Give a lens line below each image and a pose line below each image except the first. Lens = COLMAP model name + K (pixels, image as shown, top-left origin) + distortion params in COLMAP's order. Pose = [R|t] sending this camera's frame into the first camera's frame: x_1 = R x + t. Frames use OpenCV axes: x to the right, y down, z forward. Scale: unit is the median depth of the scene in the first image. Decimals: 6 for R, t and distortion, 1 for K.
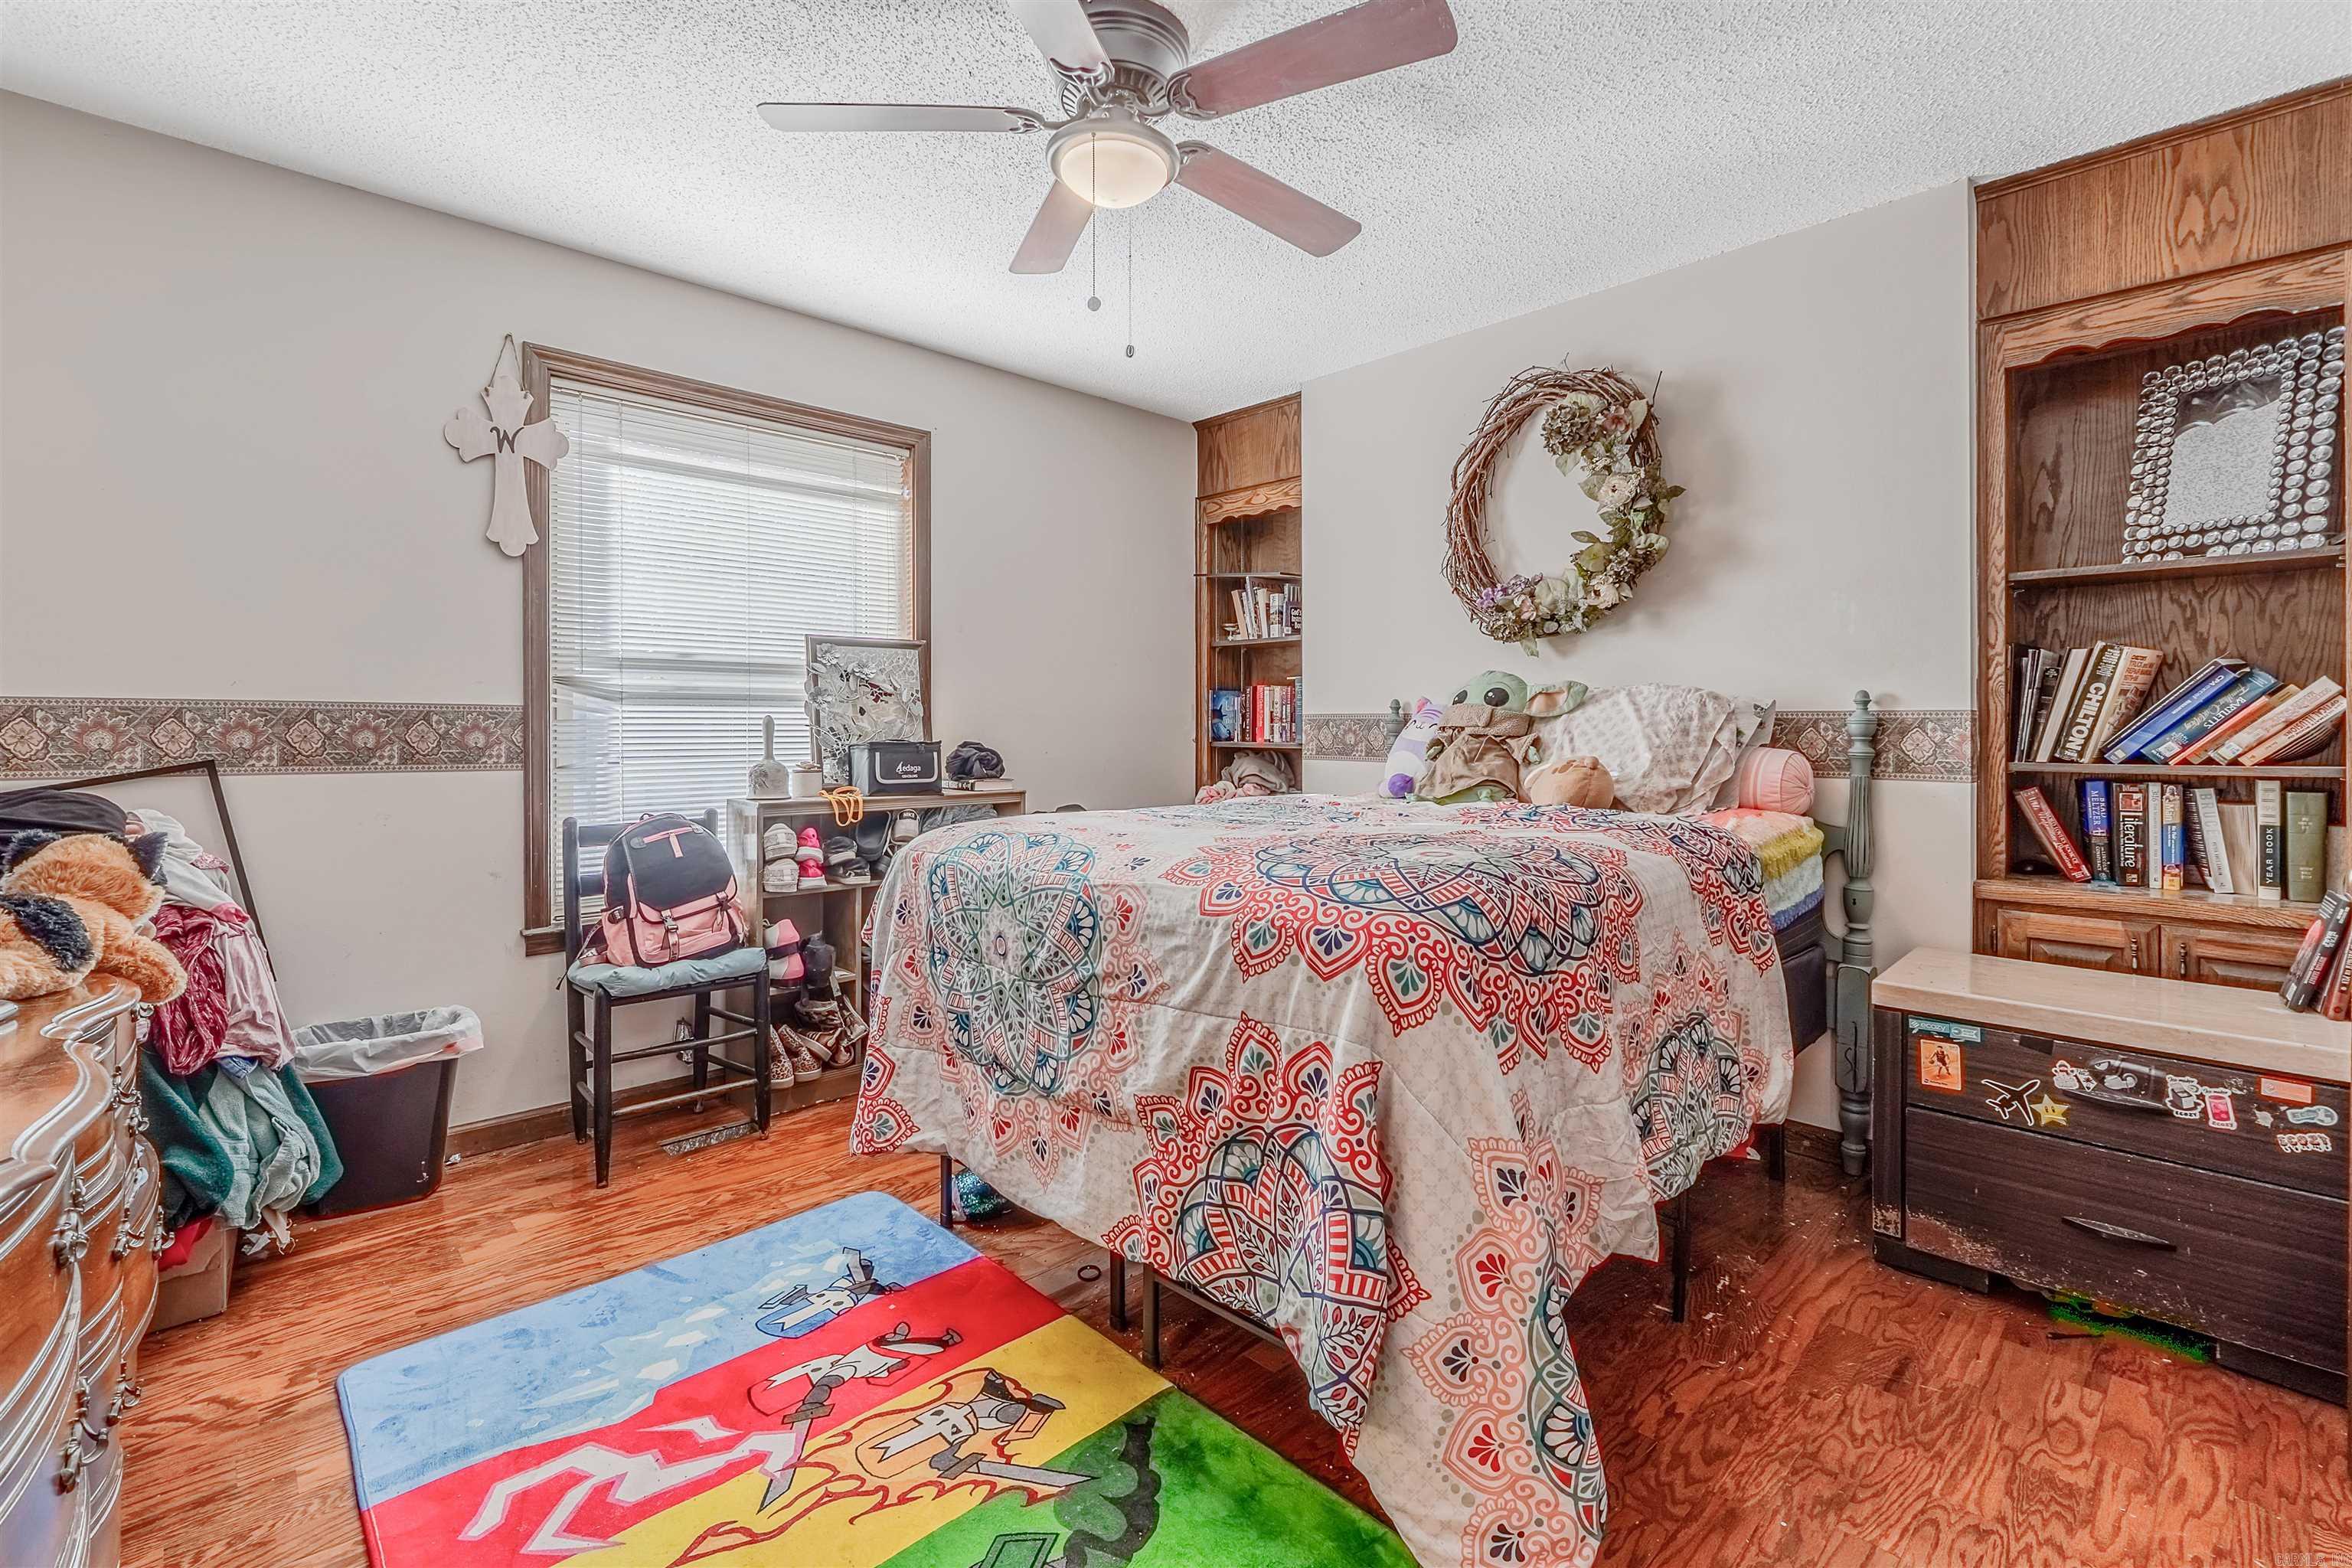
lens RADIAL K [[1024.7, 0, 1175.7], [0, 1024.7, 744.6], [0, 0, 1]] dist [-0.000018, -0.000266]
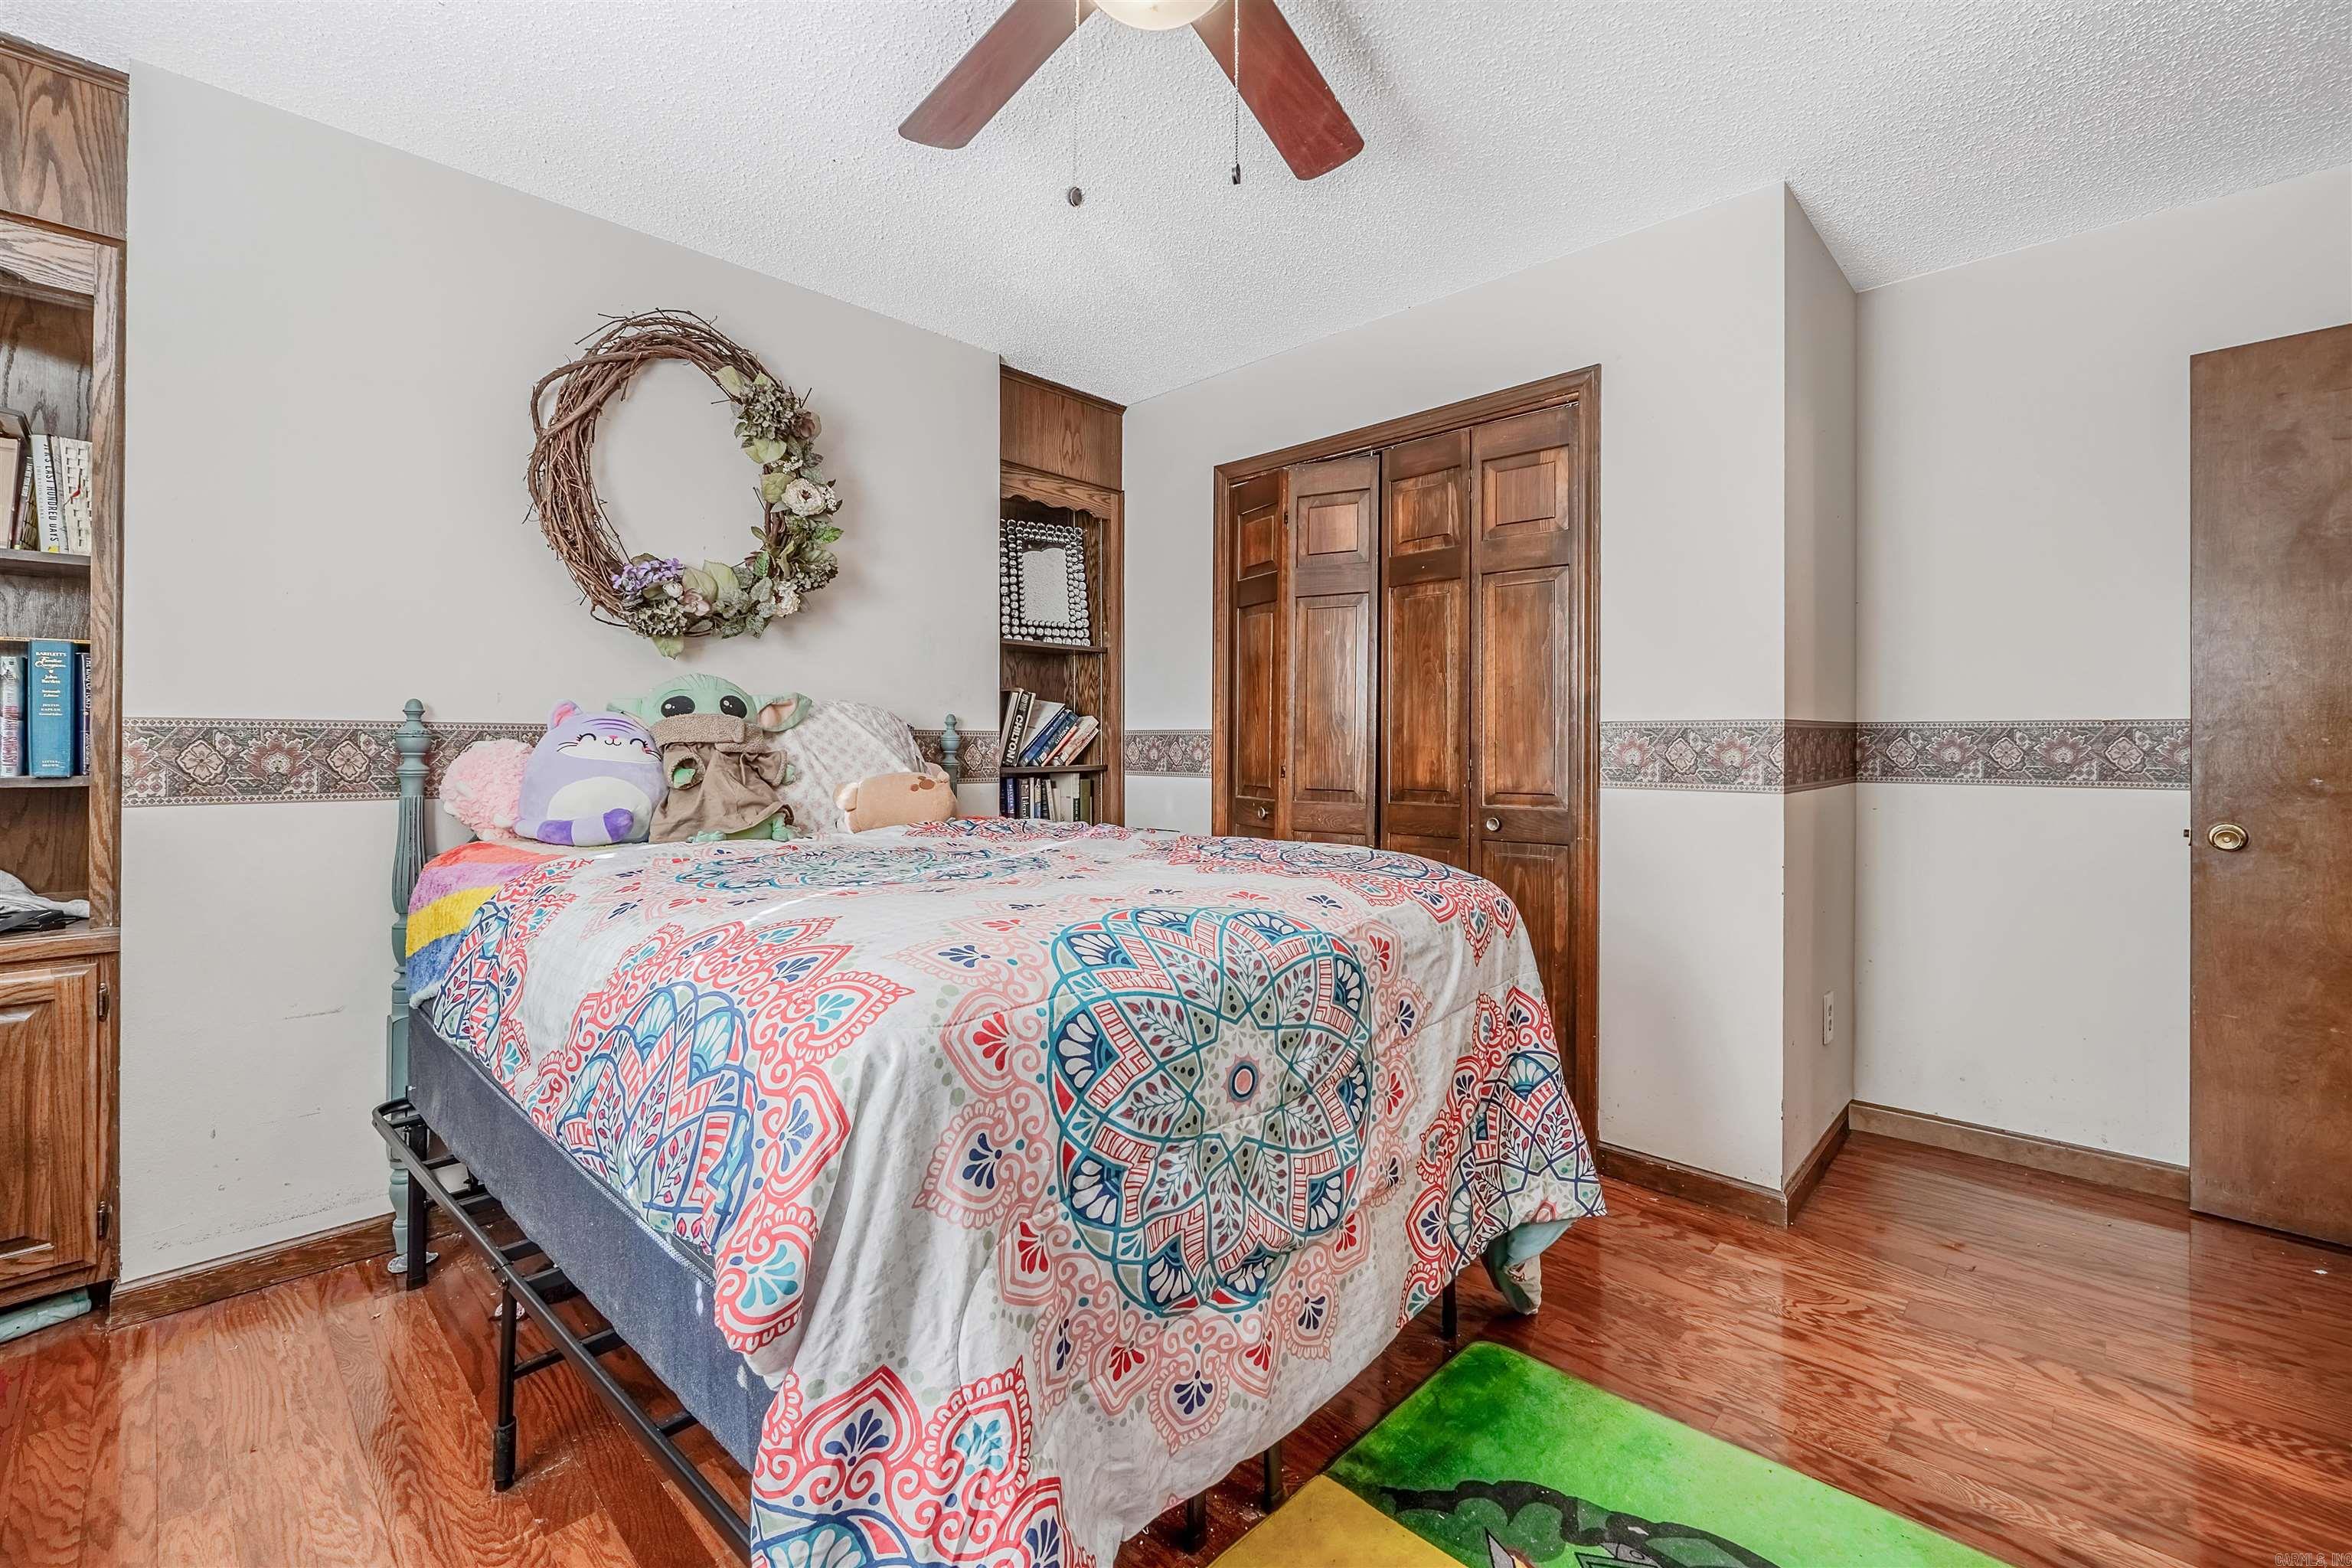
lens RADIAL K [[1005.6, 0, 1164.2], [0, 1005.6, 723.9], [0, 0, 1]] dist [-0.008305, 0.000154]
pose [[-0.048782, 0.017055, 0.998664, -0.767457], [0.014097, 0.999766, -0.016385, -0.020862], [-0.998710, 0.013279, -0.049011, 1.018426]]
